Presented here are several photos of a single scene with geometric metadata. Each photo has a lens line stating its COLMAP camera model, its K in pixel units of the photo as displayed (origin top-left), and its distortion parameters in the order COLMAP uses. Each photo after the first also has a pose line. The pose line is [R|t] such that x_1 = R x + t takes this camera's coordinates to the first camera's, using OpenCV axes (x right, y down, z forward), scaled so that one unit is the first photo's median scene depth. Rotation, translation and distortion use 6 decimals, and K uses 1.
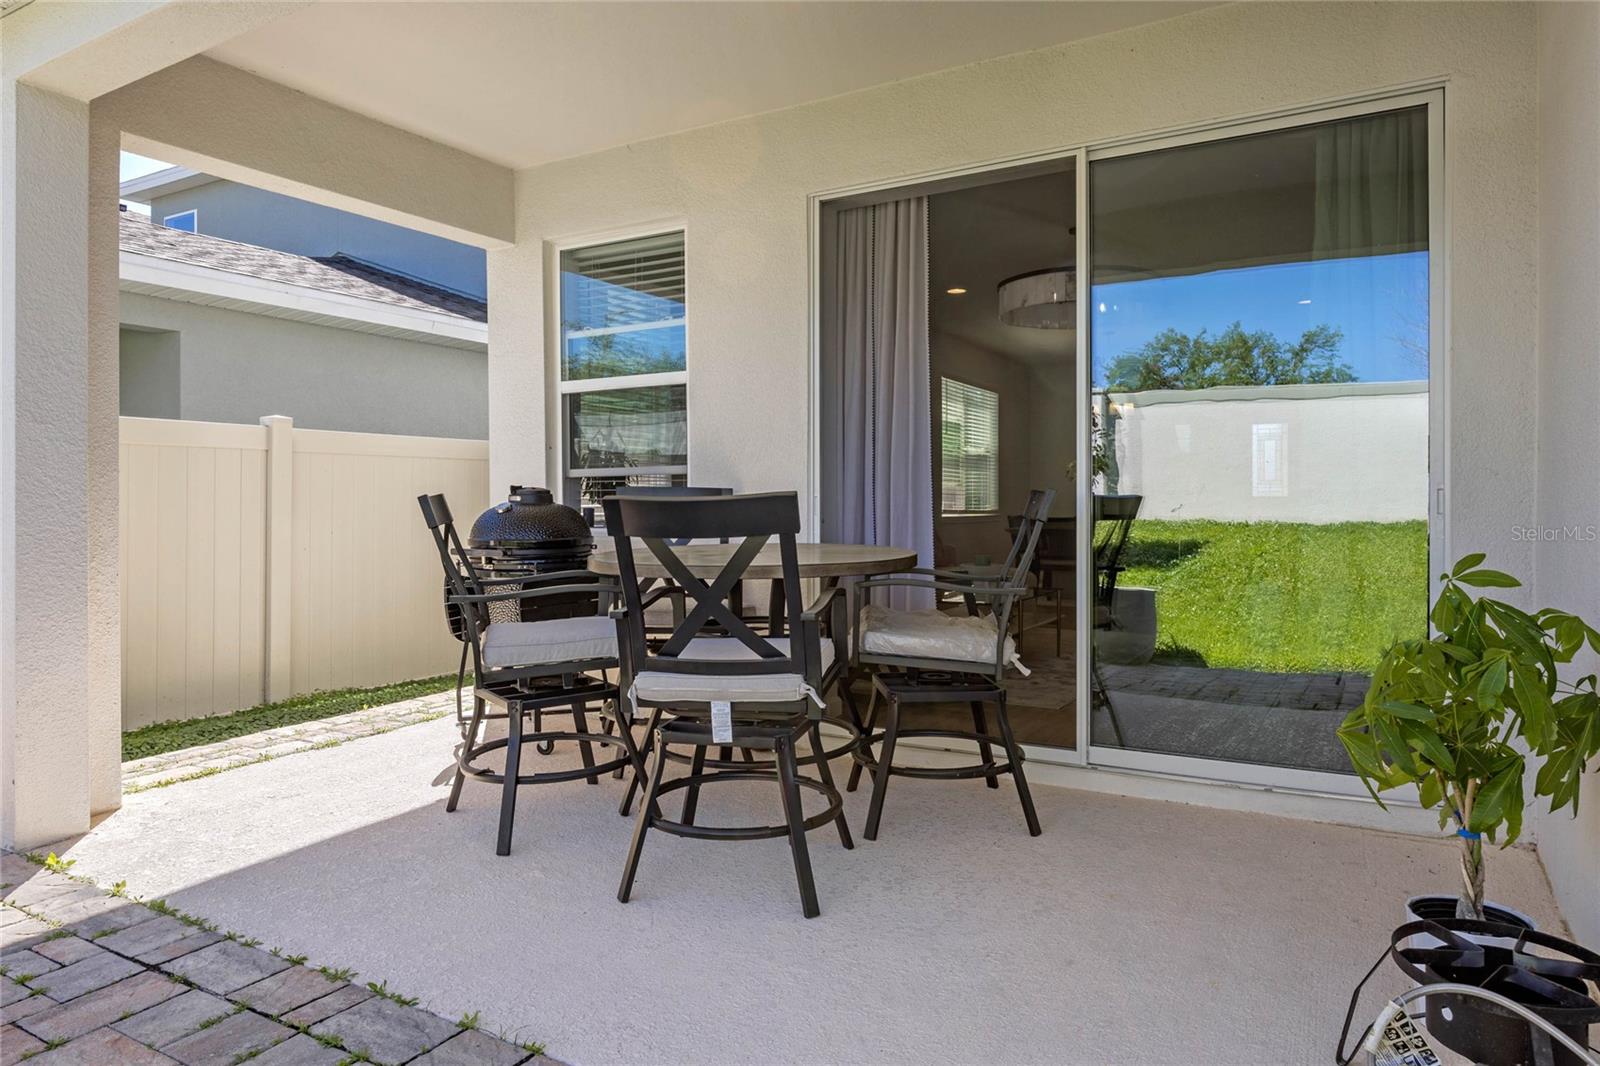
lens RADIAL K [[1056.4, 0, 802.1], [0, 1056.4, 523.1], [0, 0, 1]] dist [-0.000215, -0.004732]
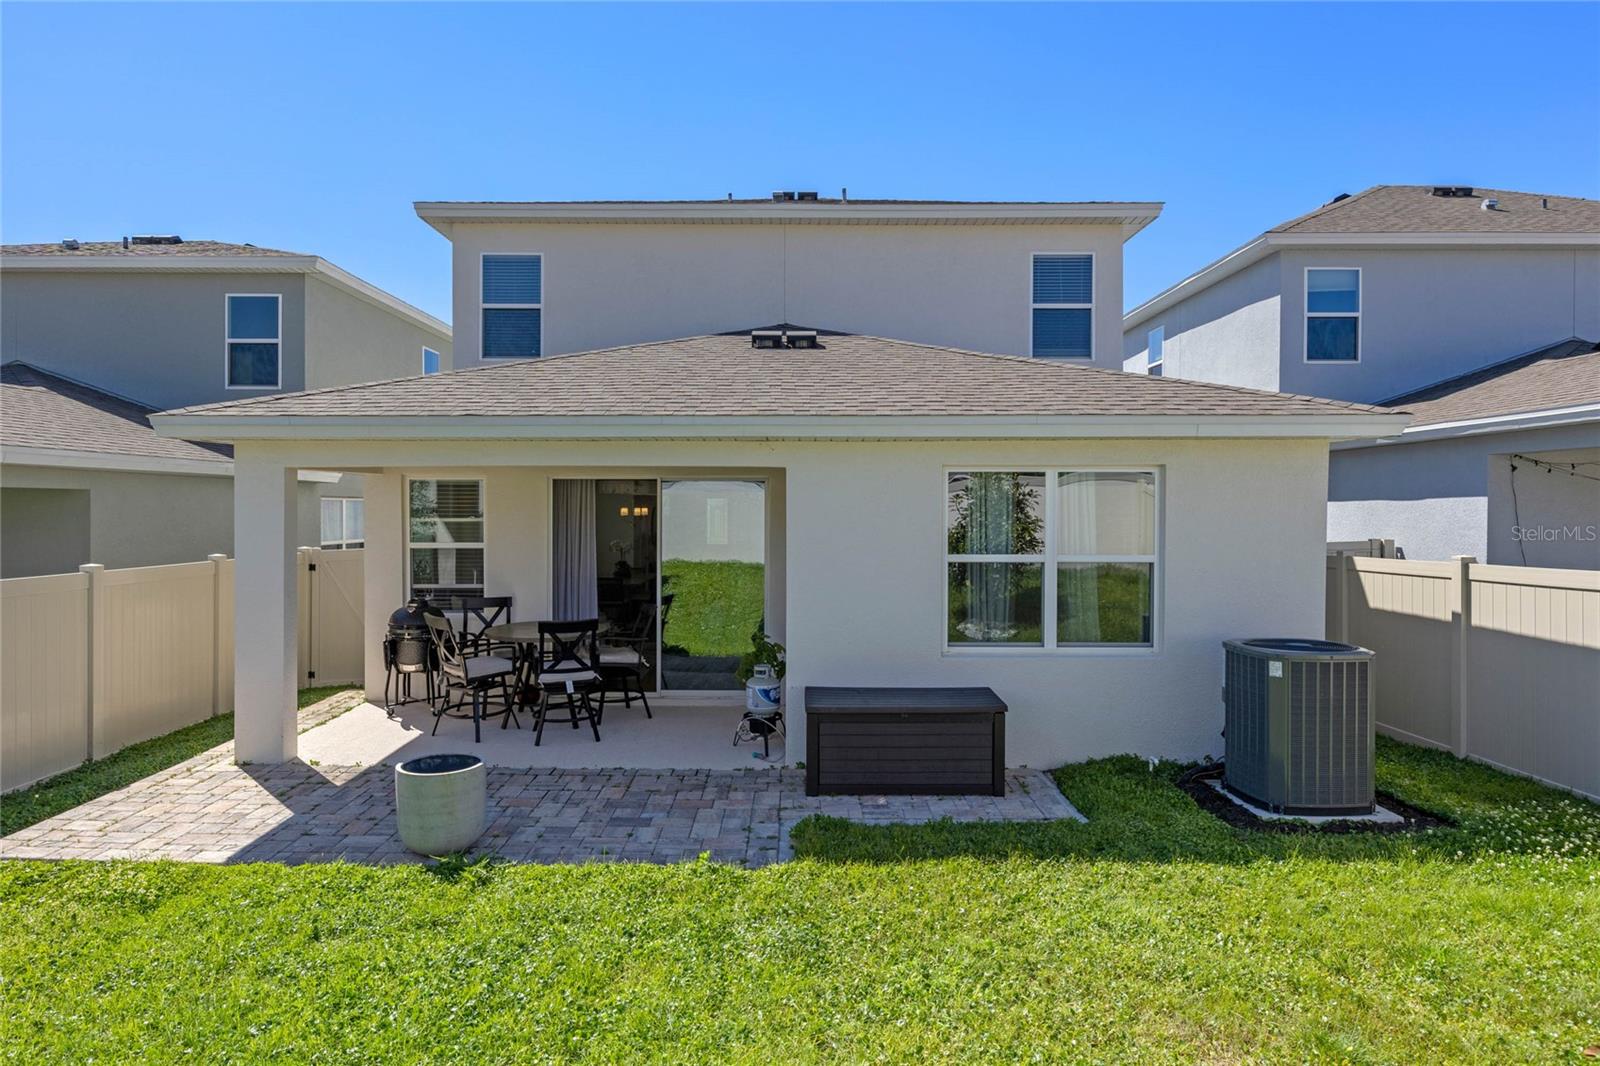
lens RADIAL K [[970.5, 0, 805.3], [0, 970.5, 528.0], [0, 0, 1]] dist [-0.016206, 0.001997]
pose [[0.871909, -0.003819, 0.489652, -0.718597], [0.002636, 0.999992, 0.003106, -0.248654], [-0.489660, -0.001418, 0.871912, -1.573798]]
